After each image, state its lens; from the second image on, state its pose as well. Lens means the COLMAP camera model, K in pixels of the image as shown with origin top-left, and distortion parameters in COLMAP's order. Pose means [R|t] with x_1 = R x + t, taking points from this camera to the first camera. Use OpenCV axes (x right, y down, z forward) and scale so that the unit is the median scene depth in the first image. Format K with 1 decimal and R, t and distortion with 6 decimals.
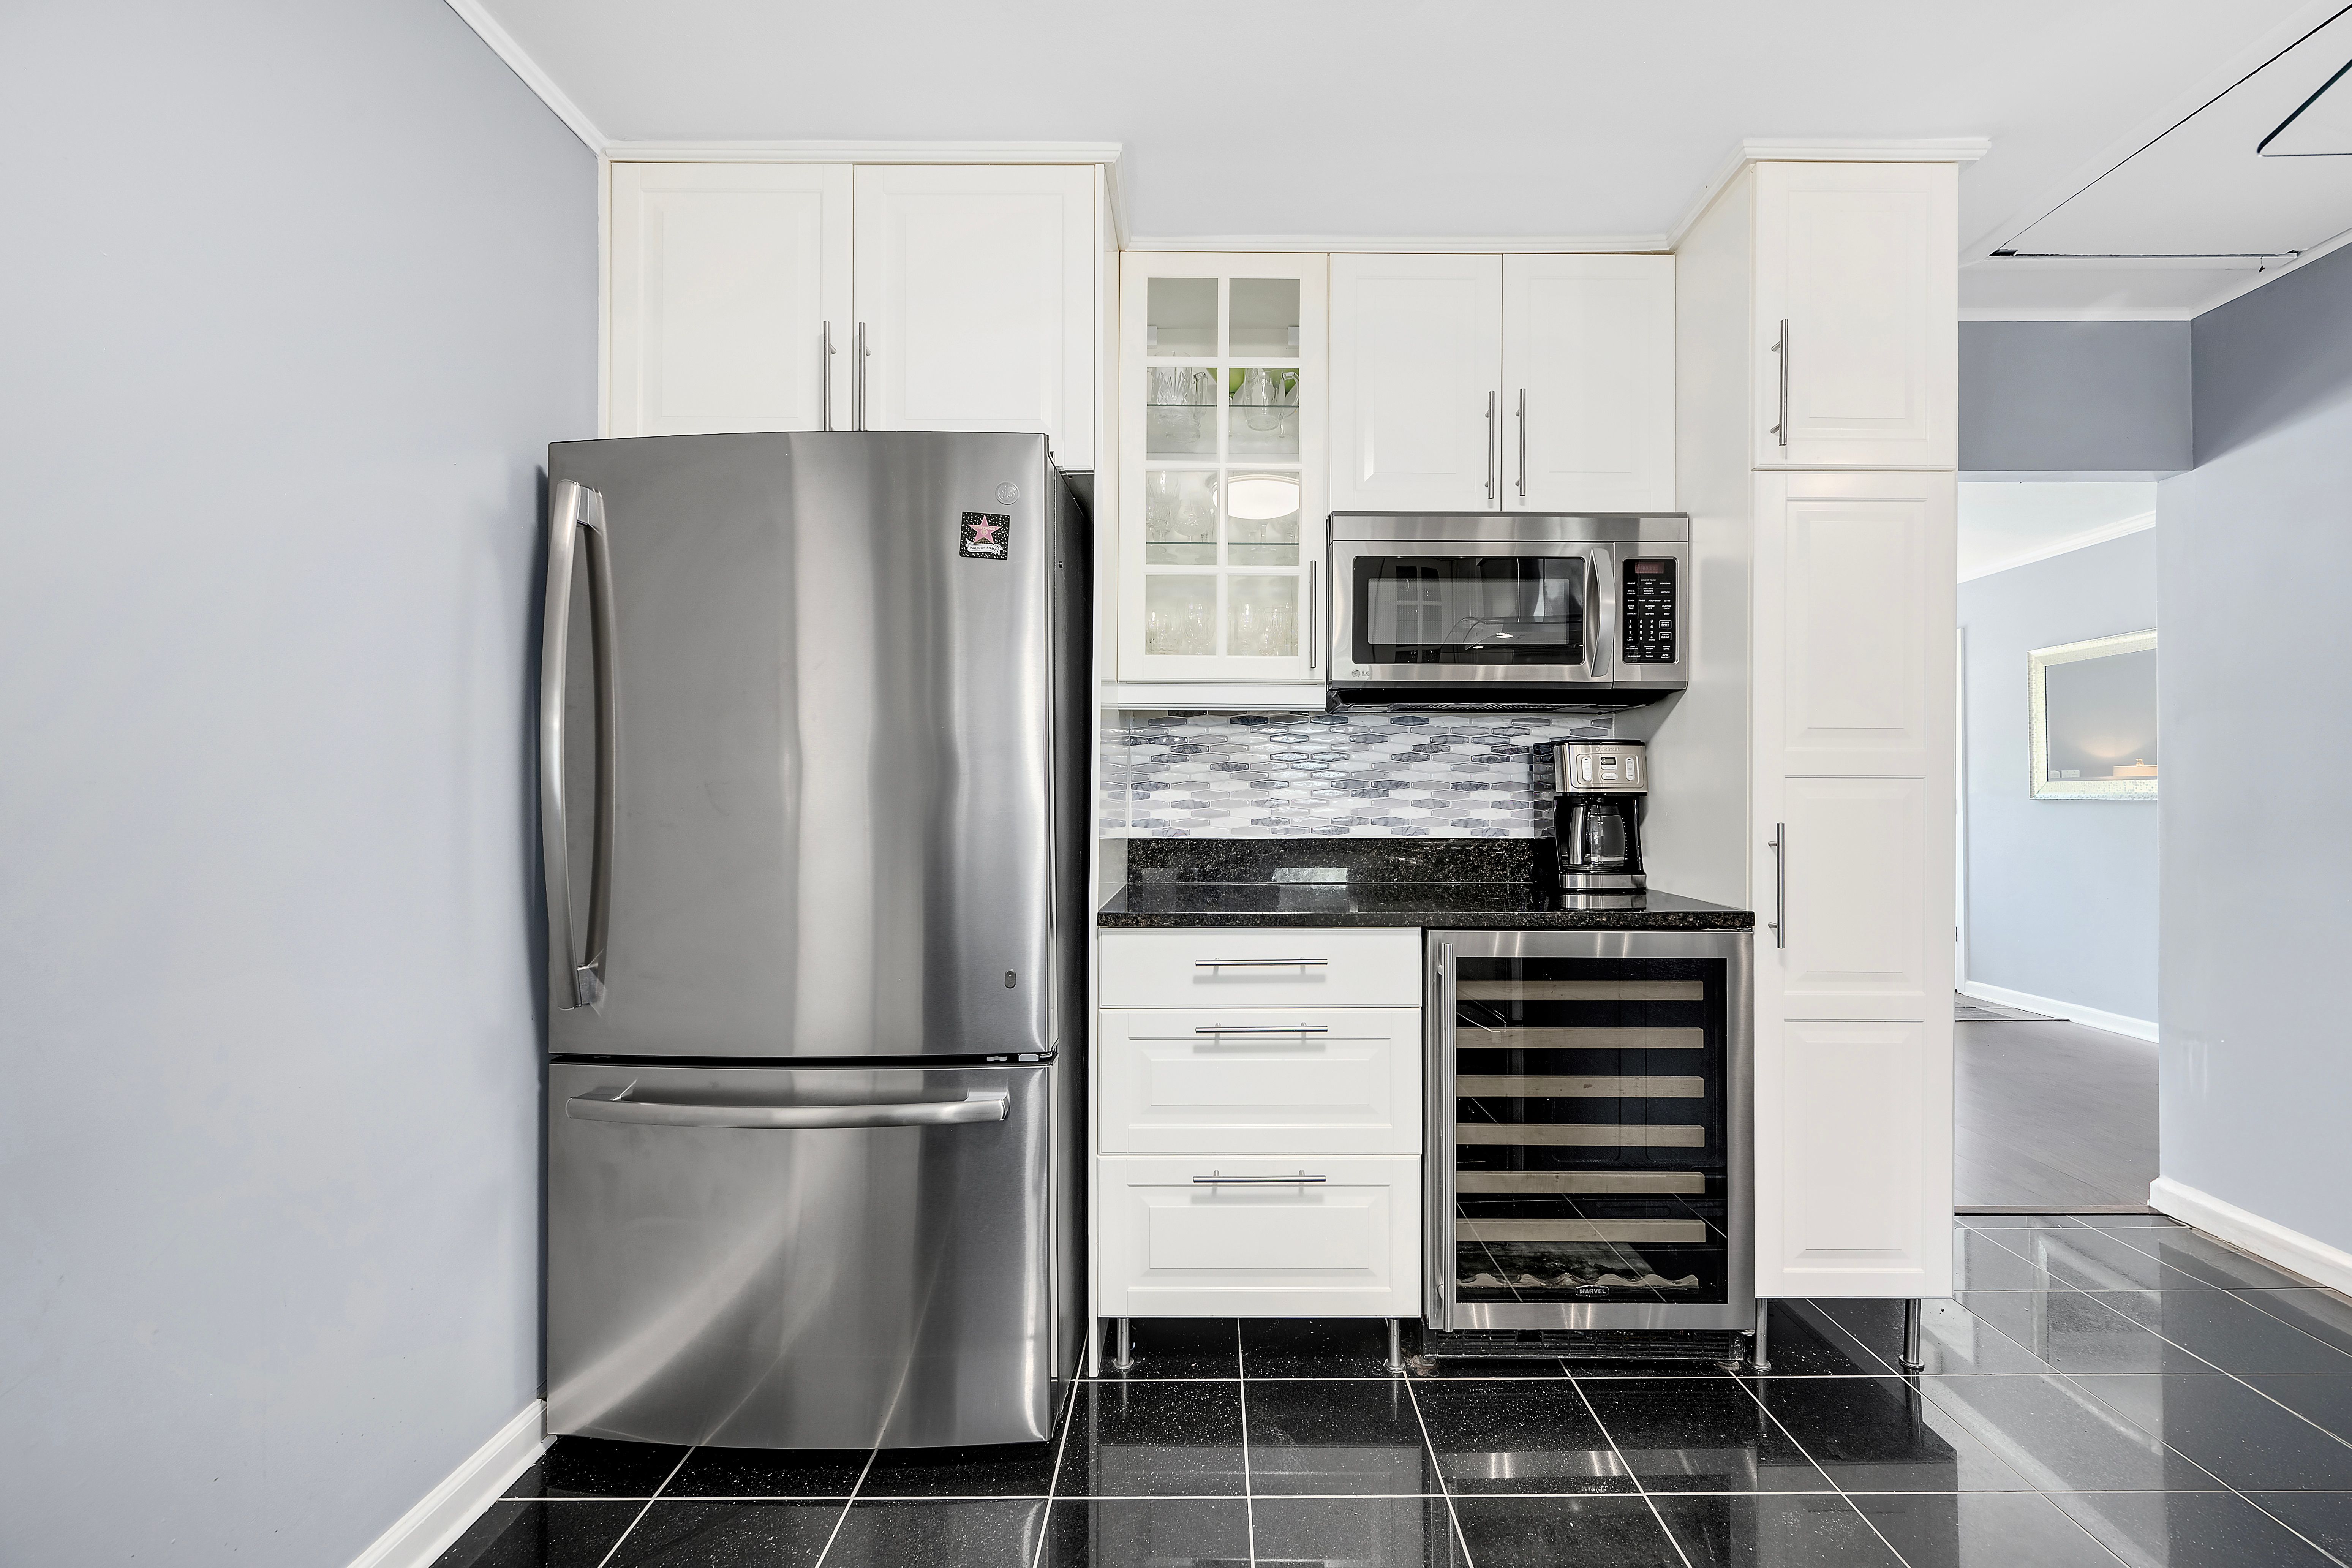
lens RADIAL K [[967.2, 0, 1205.2], [0, 967.2, 787.4], [0, 0, 1]] dist [0.000827, -0.000249]
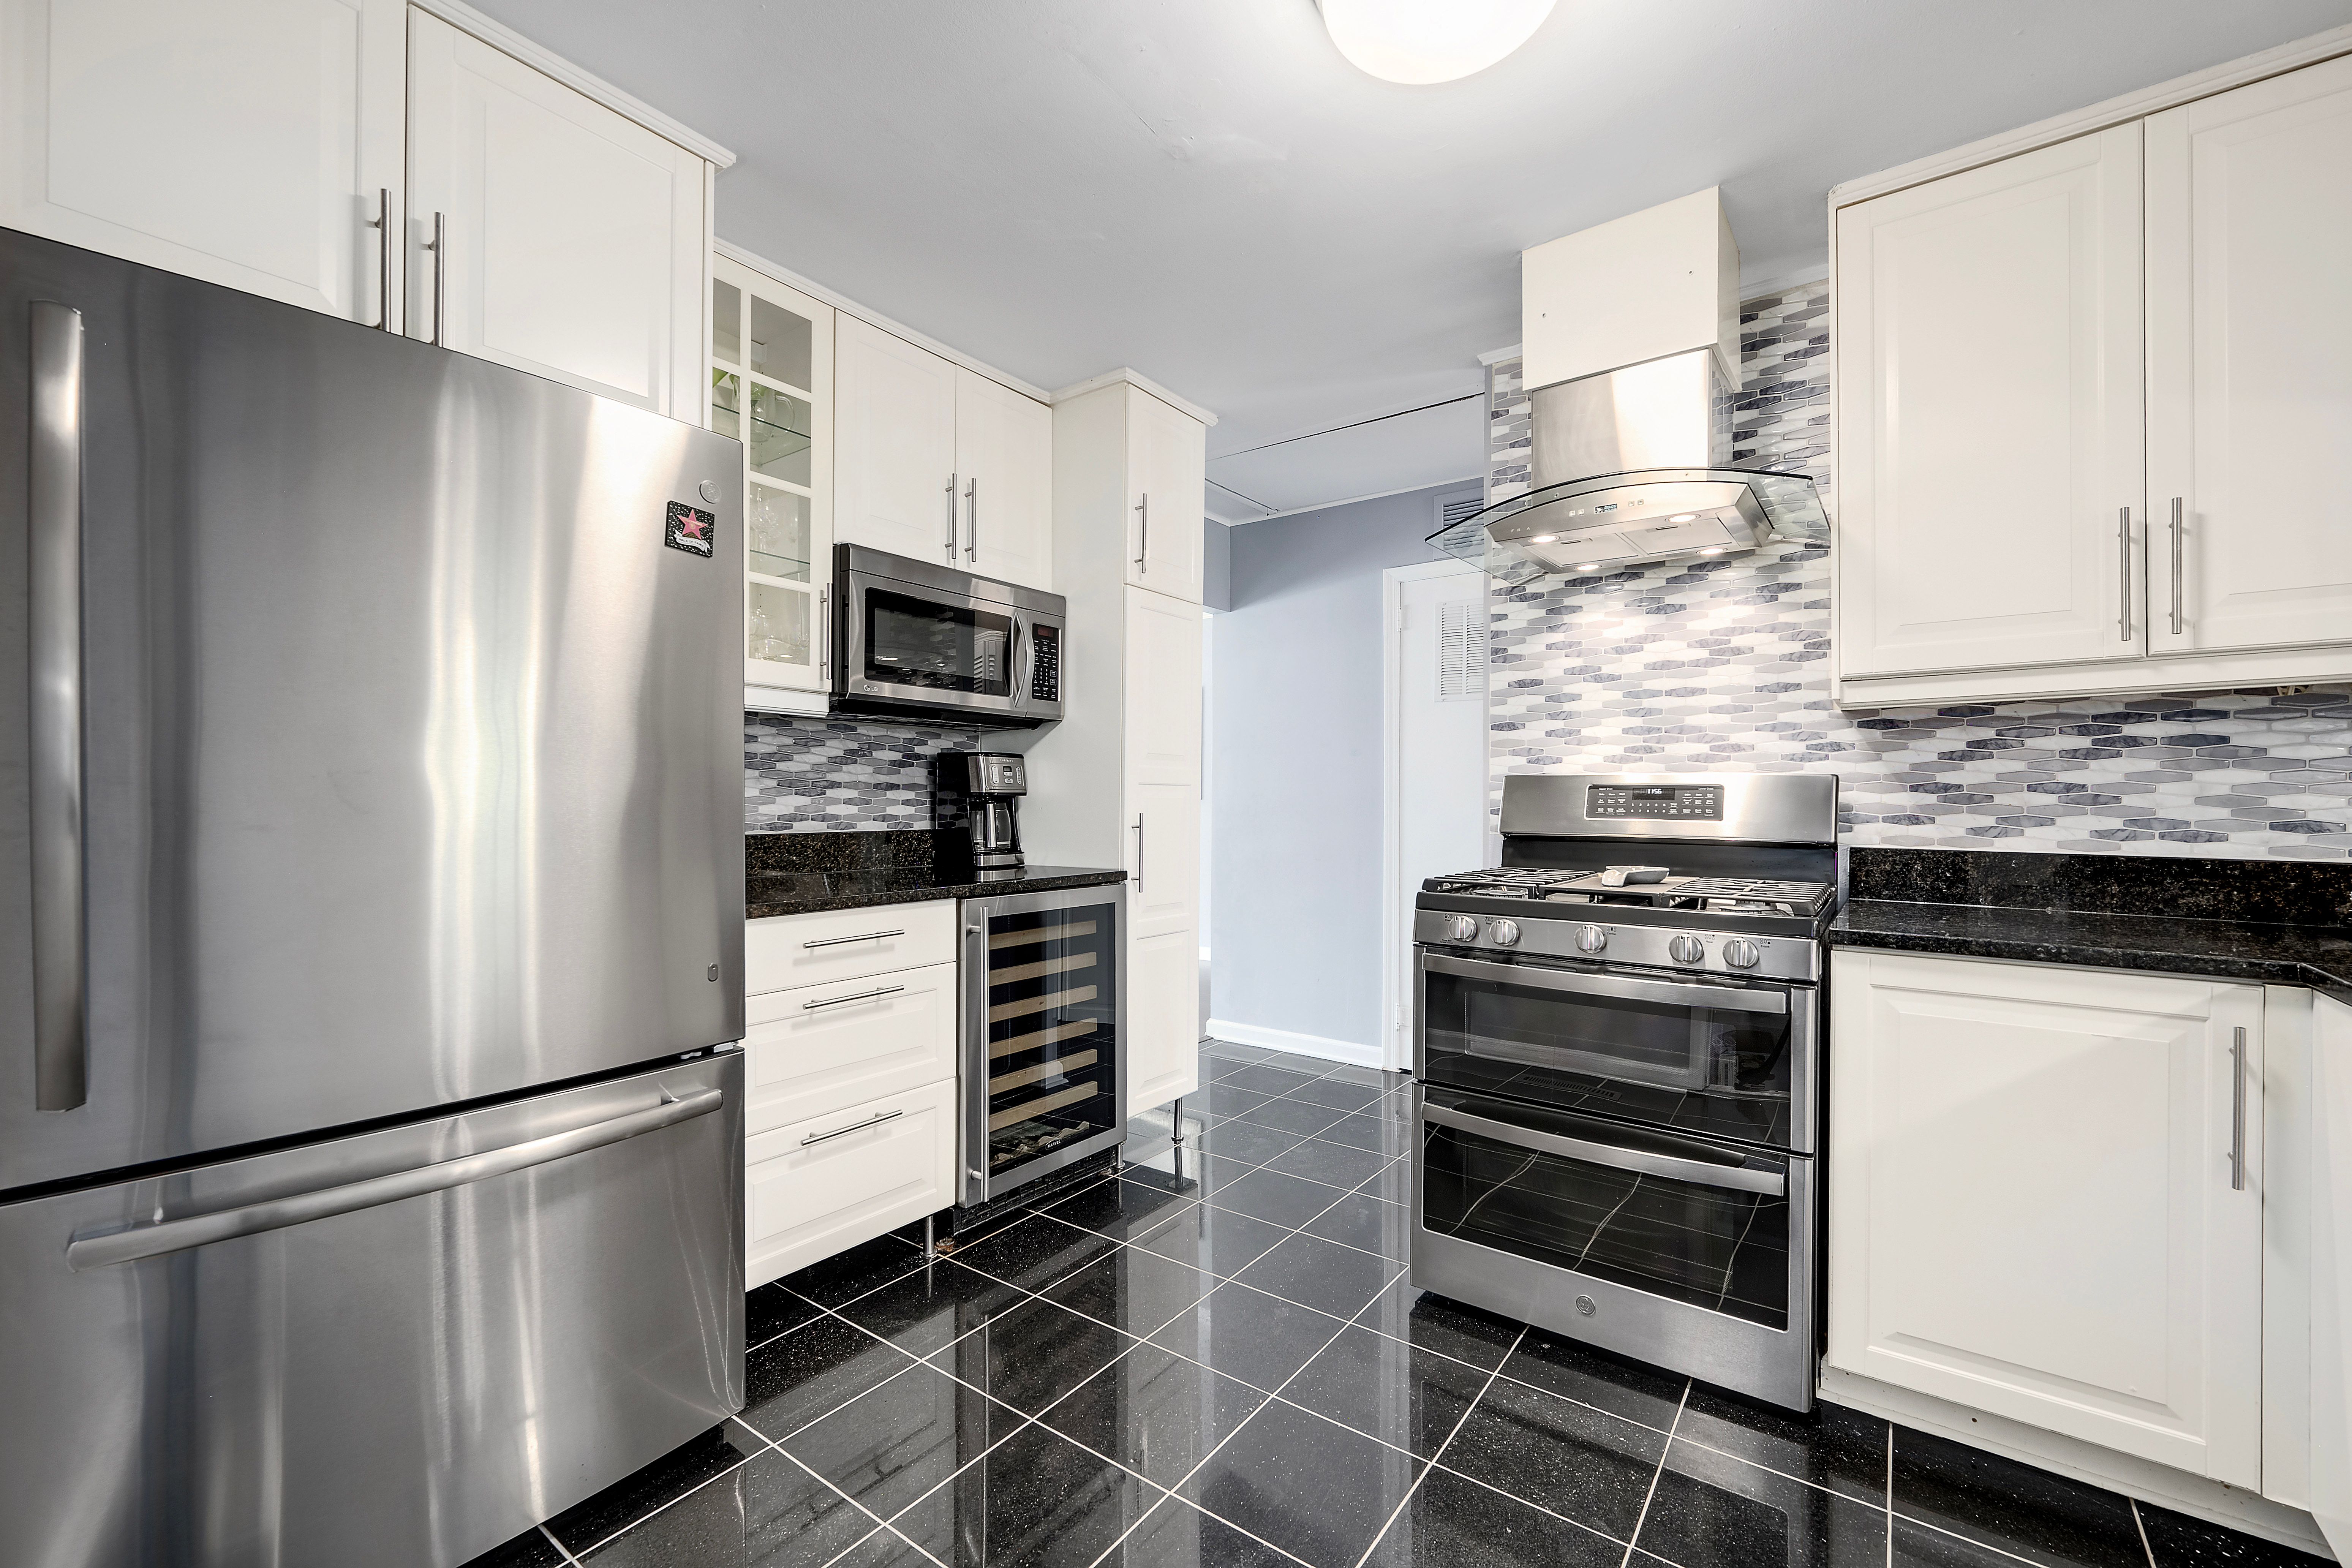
lens RADIAL K [[1006.7, 0, 1175.3], [0, 1006.7, 794.1], [0, 0, 1]] dist [0.001031, -0.000061]
pose [[0.591455, 0.006761, 0.806310, -0.598409], [-0.012269, 0.999925, 0.000615, 0.003429], [-0.806245, -0.010256, 0.591493, -0.010480]]
